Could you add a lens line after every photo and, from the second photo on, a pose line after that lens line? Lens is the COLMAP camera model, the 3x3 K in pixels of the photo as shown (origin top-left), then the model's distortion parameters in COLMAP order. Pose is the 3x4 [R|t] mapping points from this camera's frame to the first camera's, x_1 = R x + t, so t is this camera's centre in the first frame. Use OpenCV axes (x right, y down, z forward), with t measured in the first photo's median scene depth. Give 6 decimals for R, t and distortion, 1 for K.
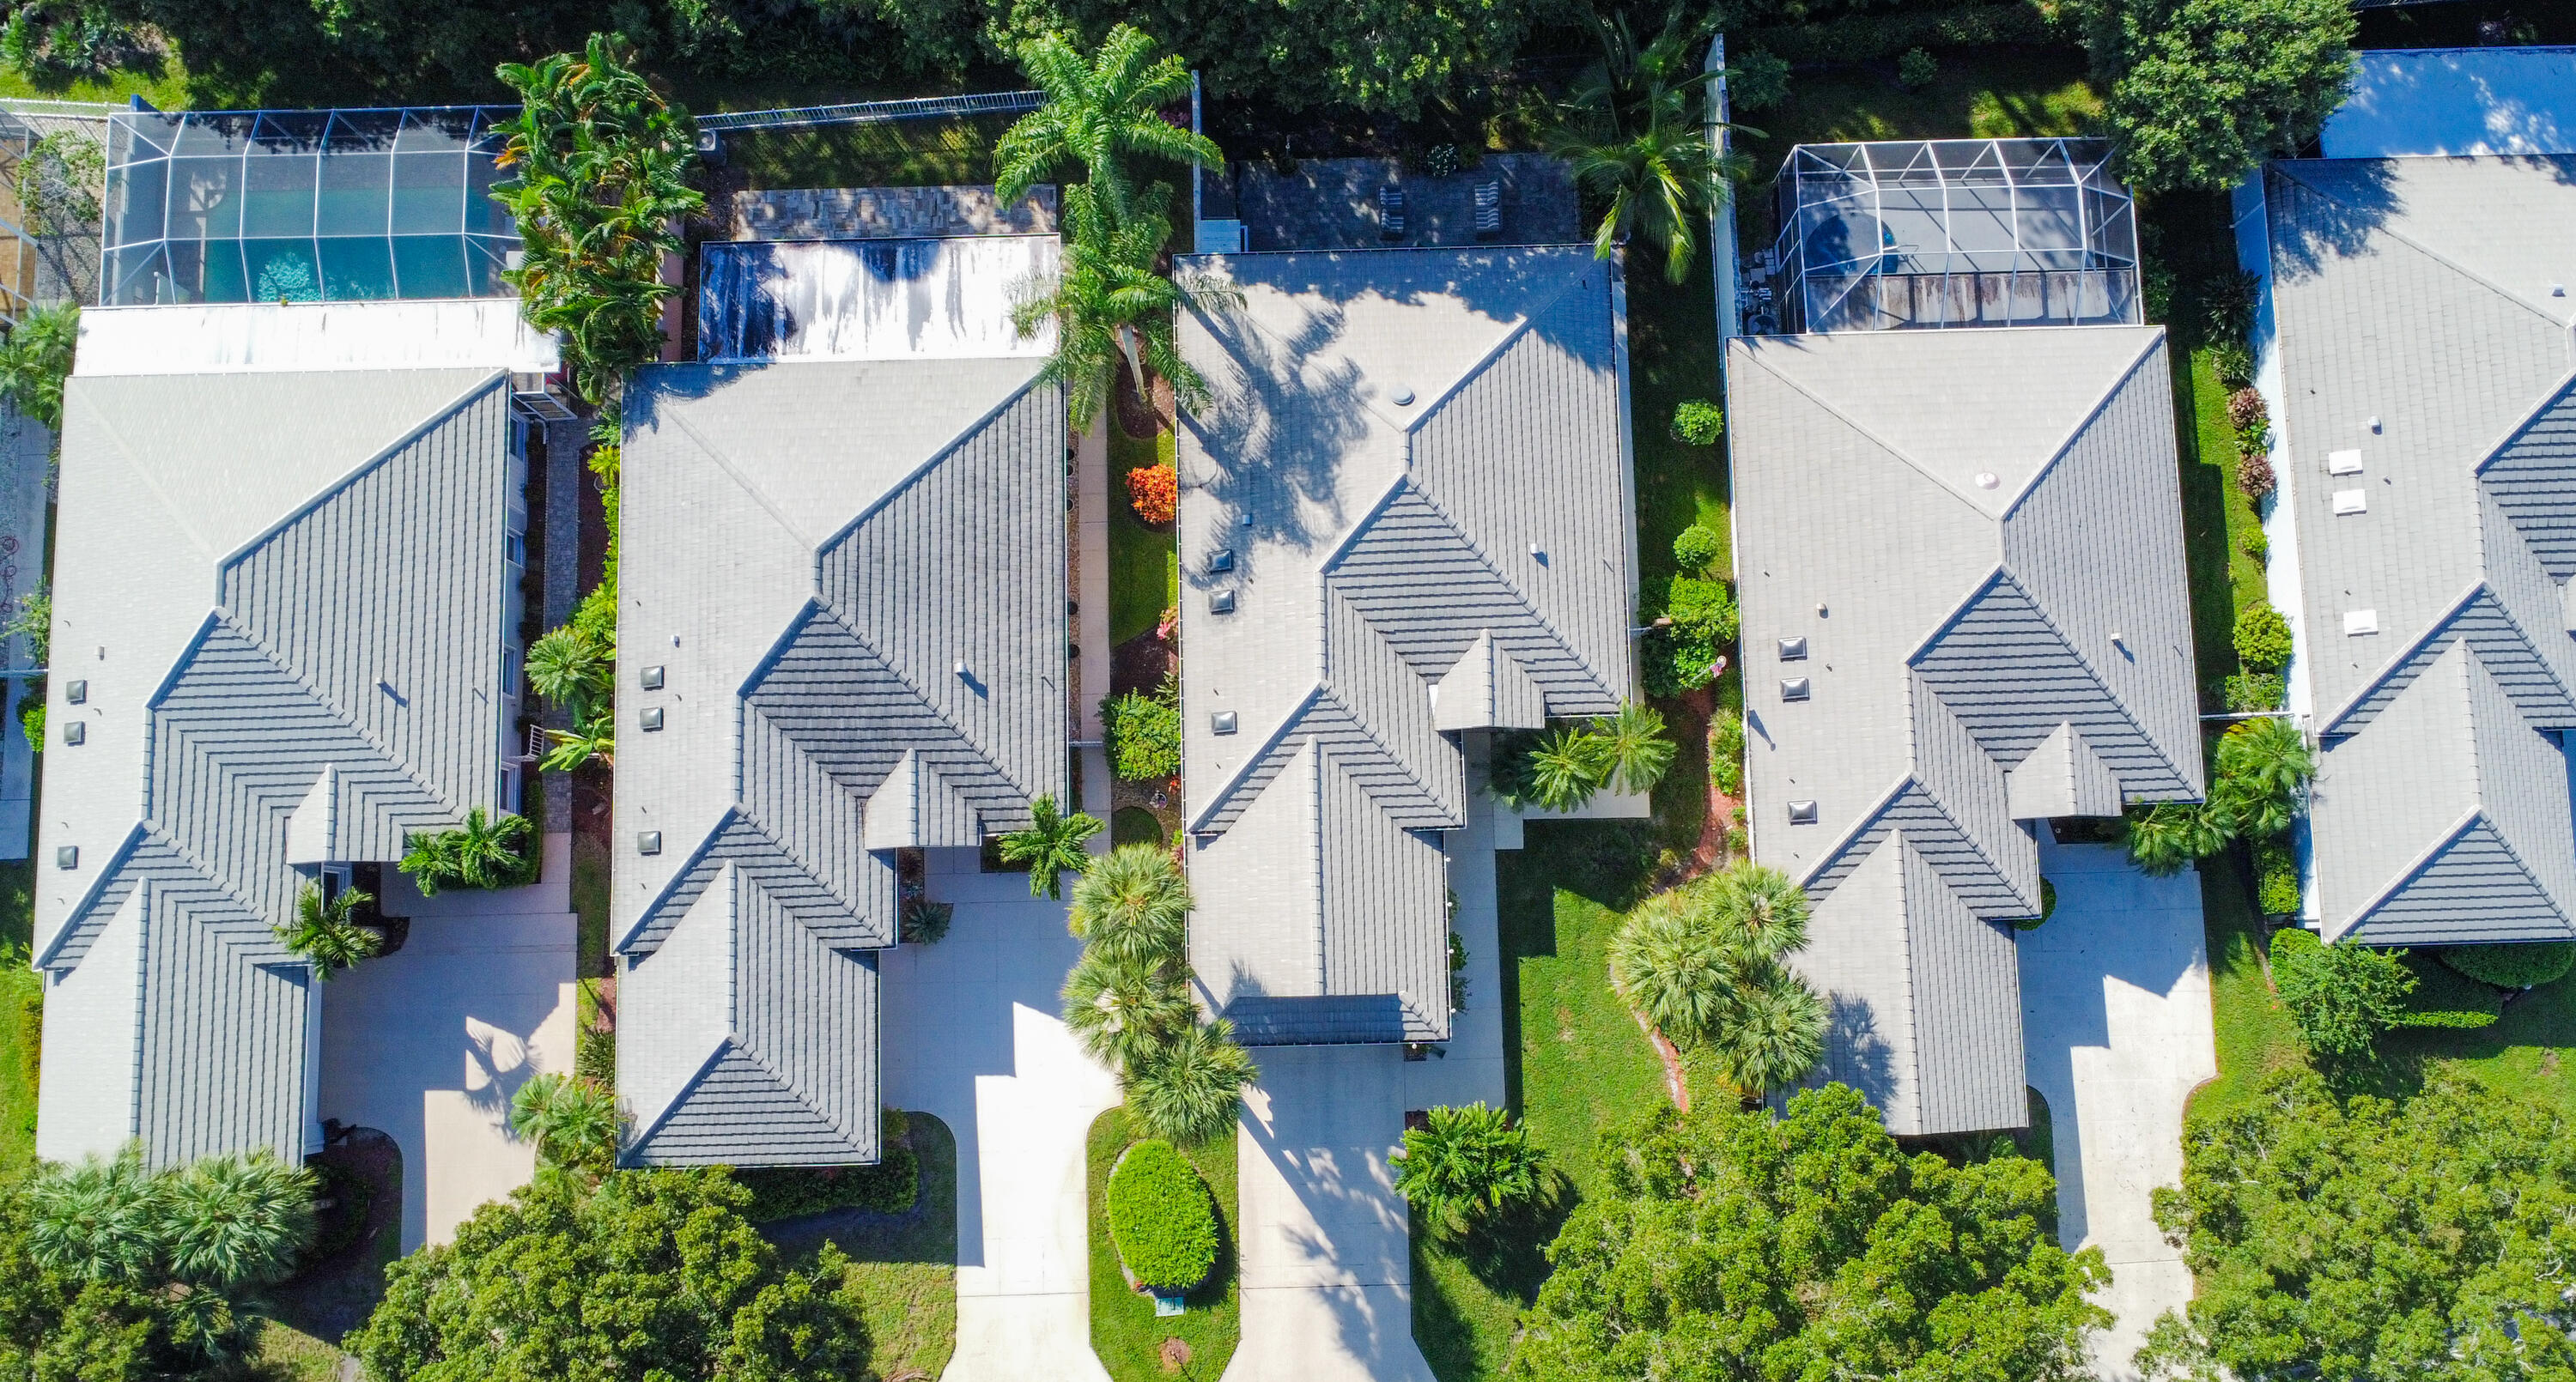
lens RADIAL K [[1923.1, 0, 1322.7], [0, 1923.1, 733.7], [0, 0, 1]] dist [0.009134, -0.011076]
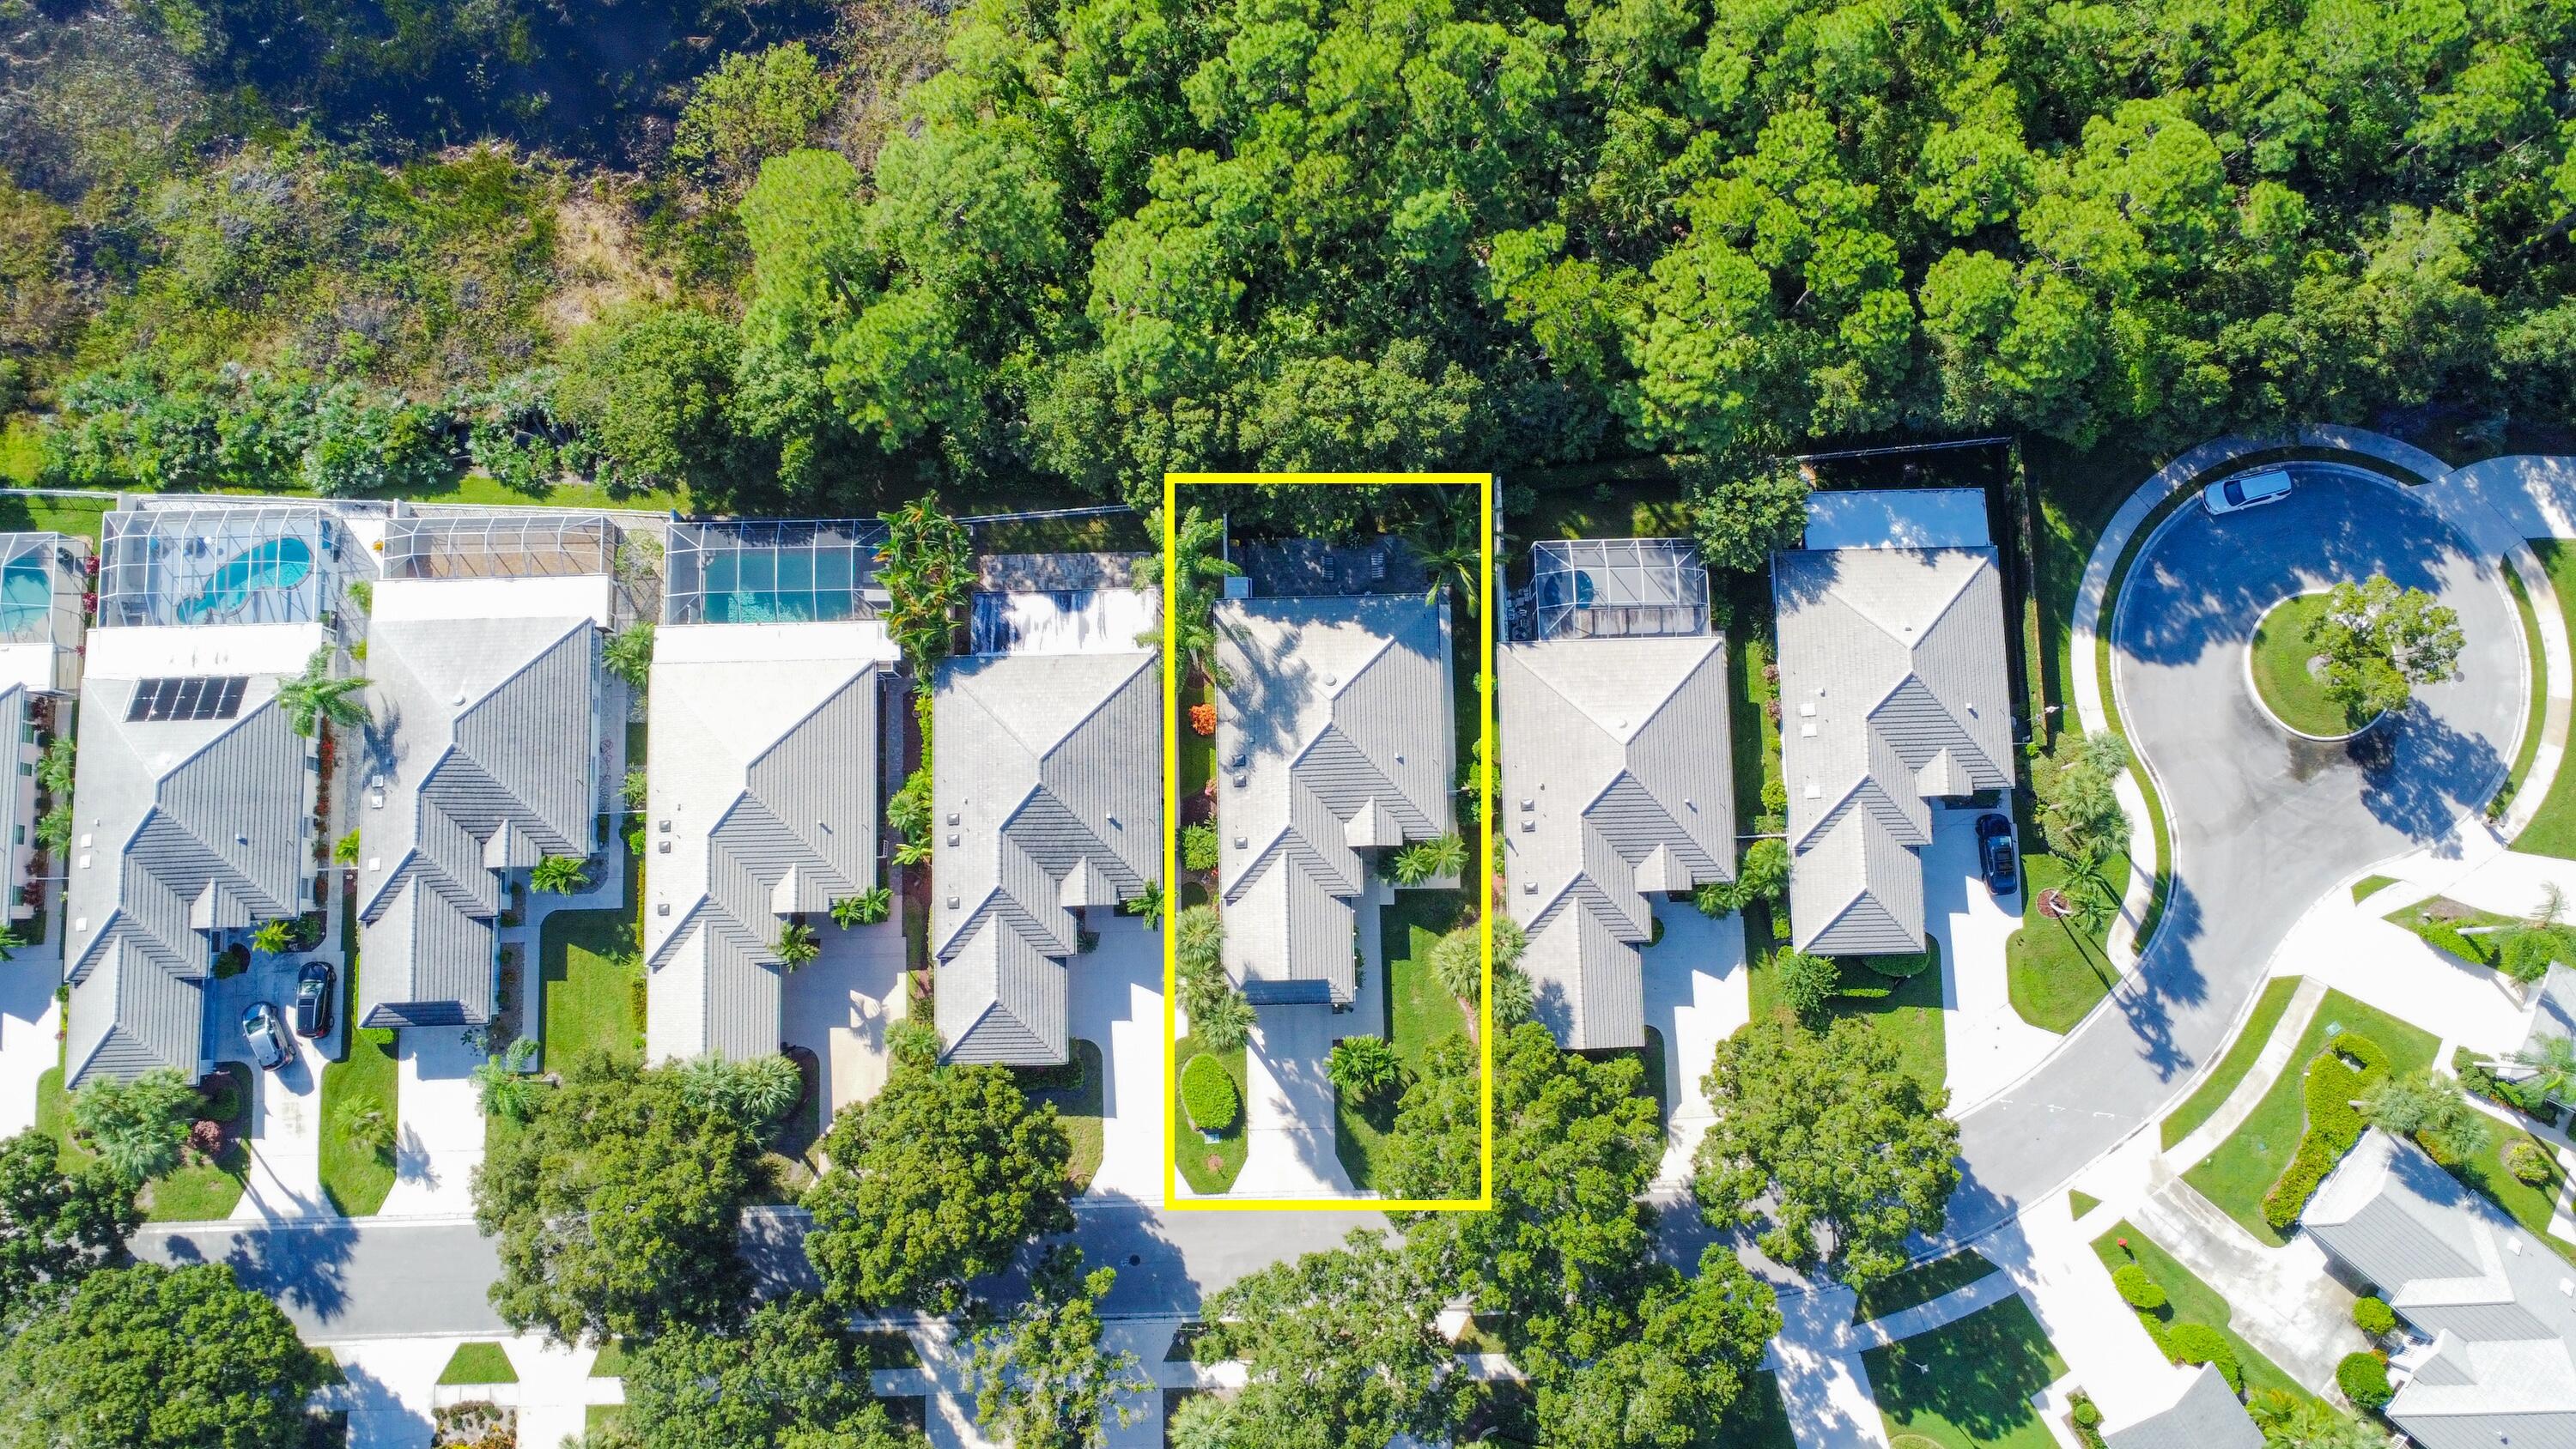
lens RADIAL K [[1848.8, 0, 1291.3], [0, 1848.8, 716.5], [0, 0, 1]] dist [-0.007909, 0.004204]
pose [[0.999994, 0.000919, -0.003282, 0.007134], [-0.000954, 0.999943, -0.010620, -0.114737], [0.003273, 0.010623, 0.999938, -0.902840]]
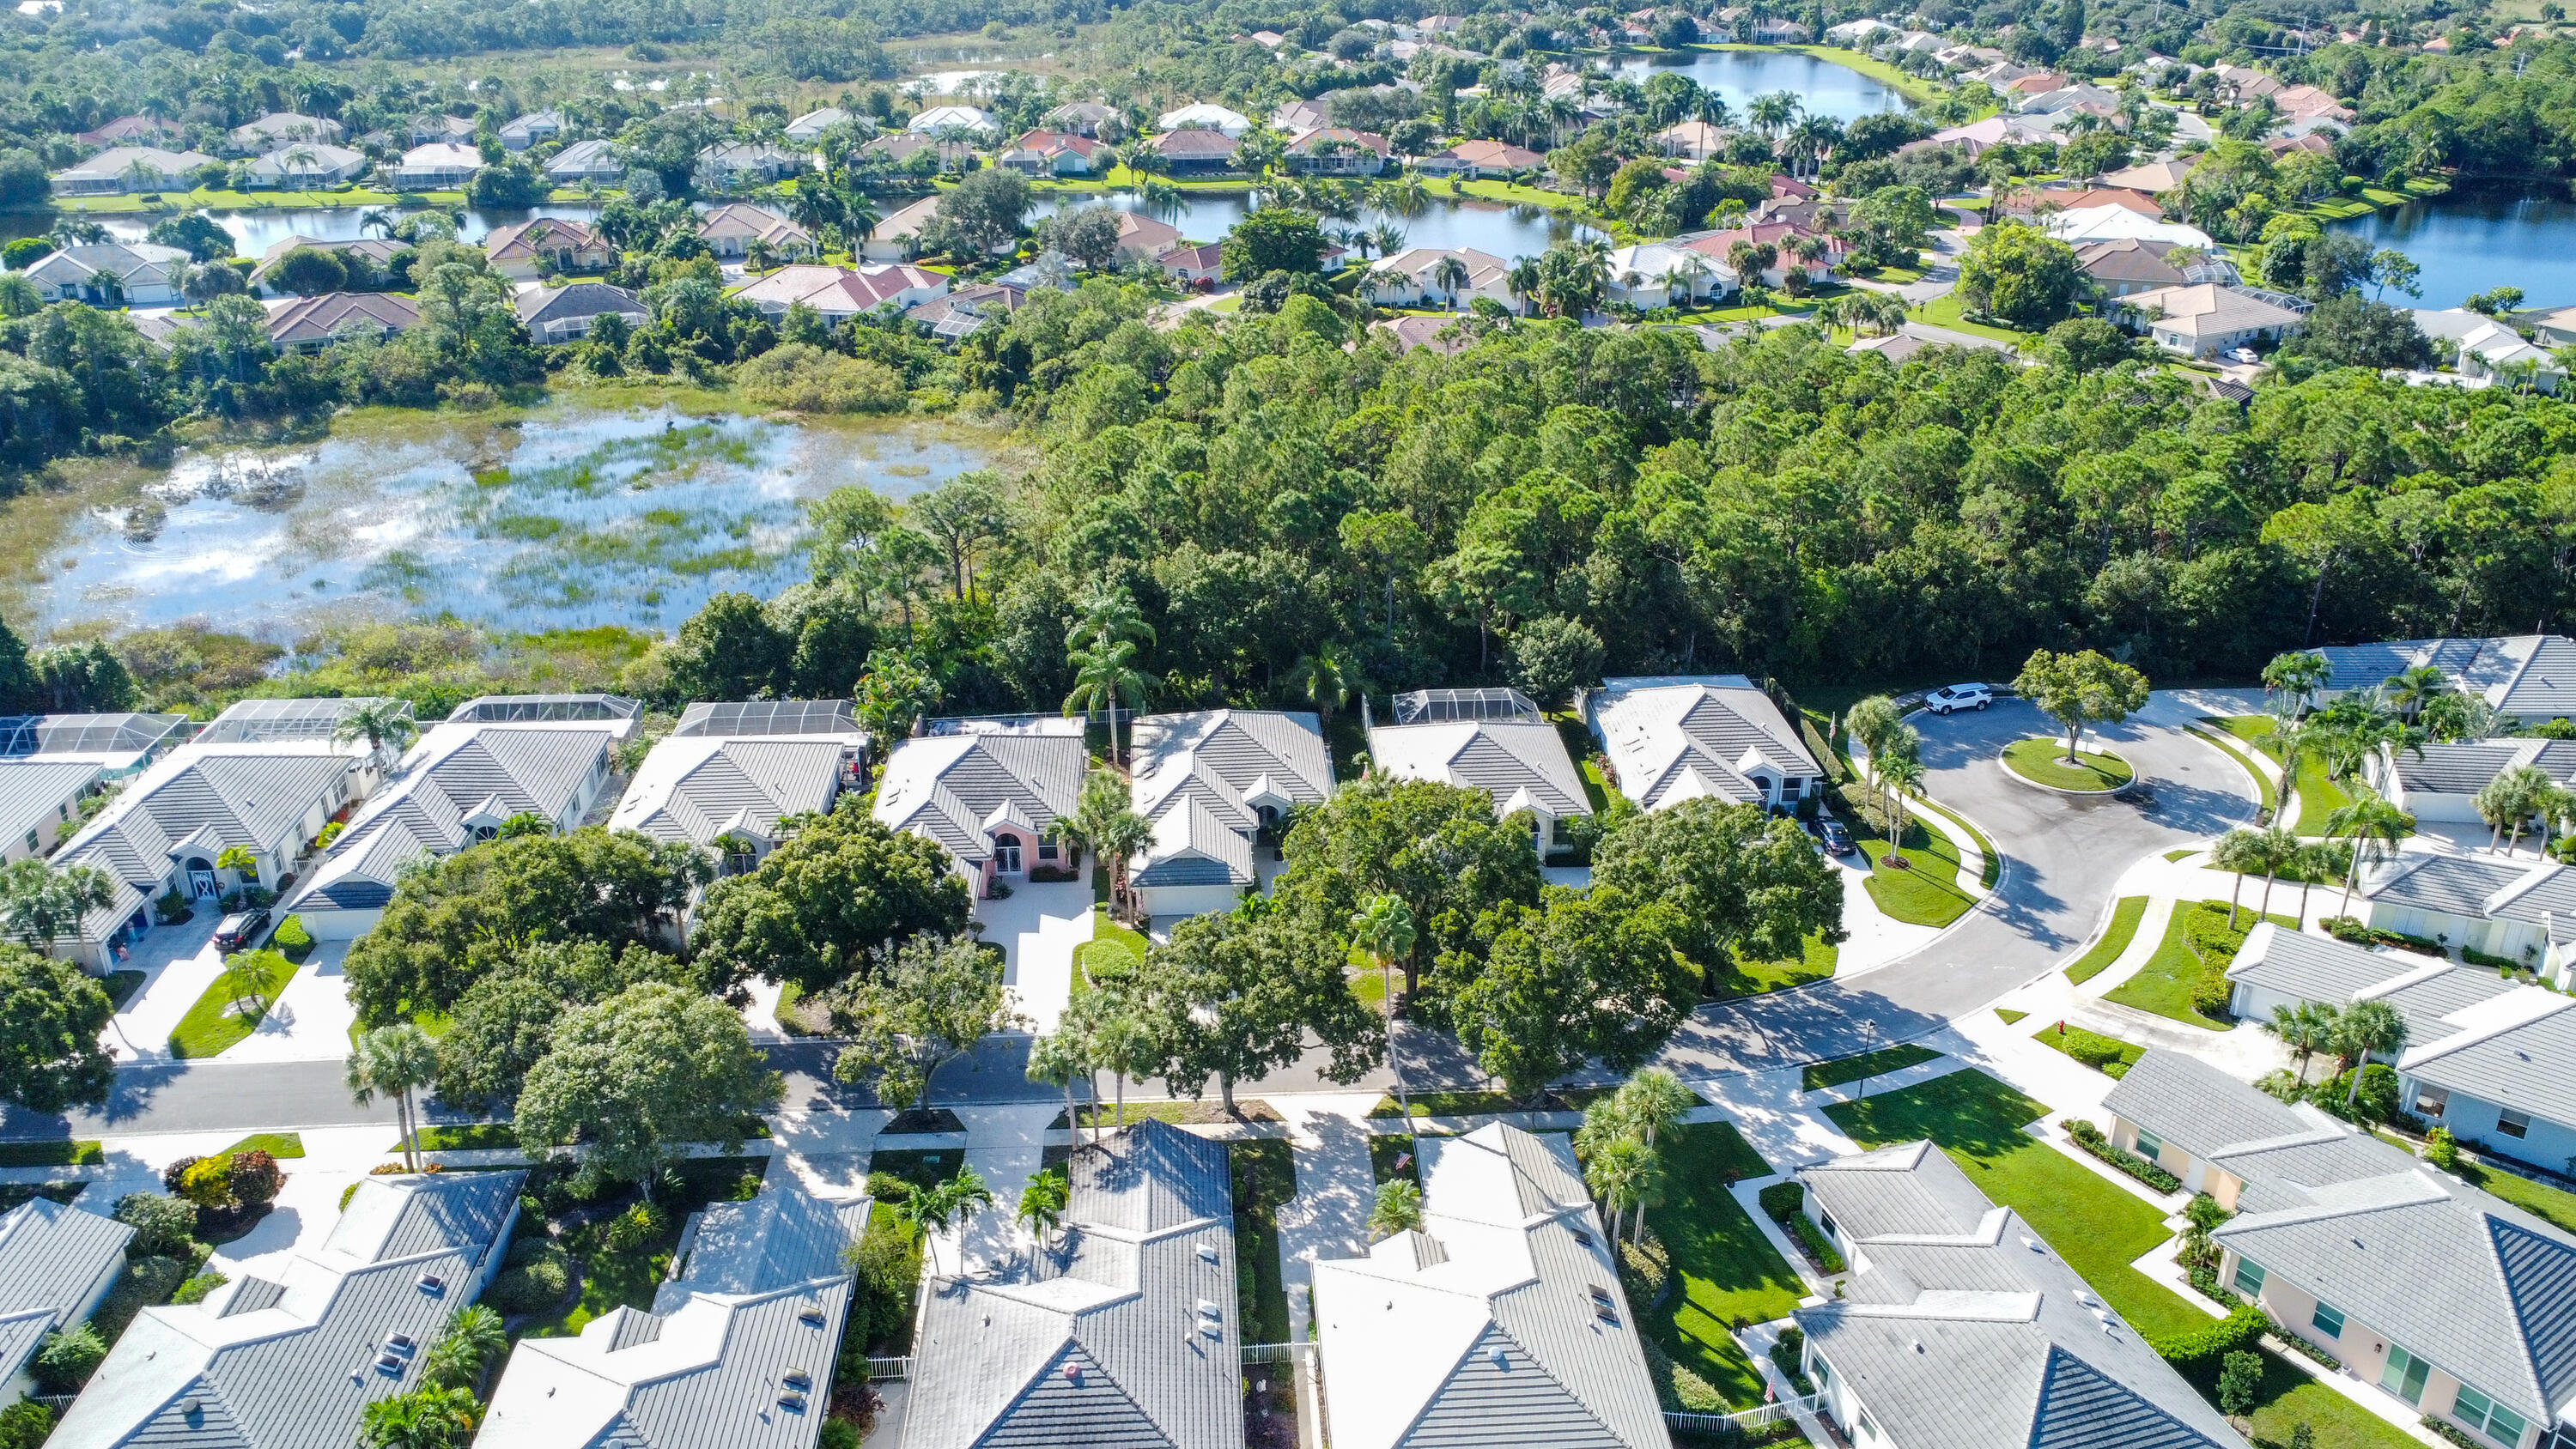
lens RADIAL K [[1848.8, 0, 1285.3], [0, 1848.8, 722.4], [0, 0, 1]] dist [-0.007909, 0.004204]
pose [[0.999376, -0.021902, 0.027721, 0.048756], [0.035162, 0.540499, -0.840610, 1.737316], [0.003428, 0.841059, 0.540932, -0.232844]]
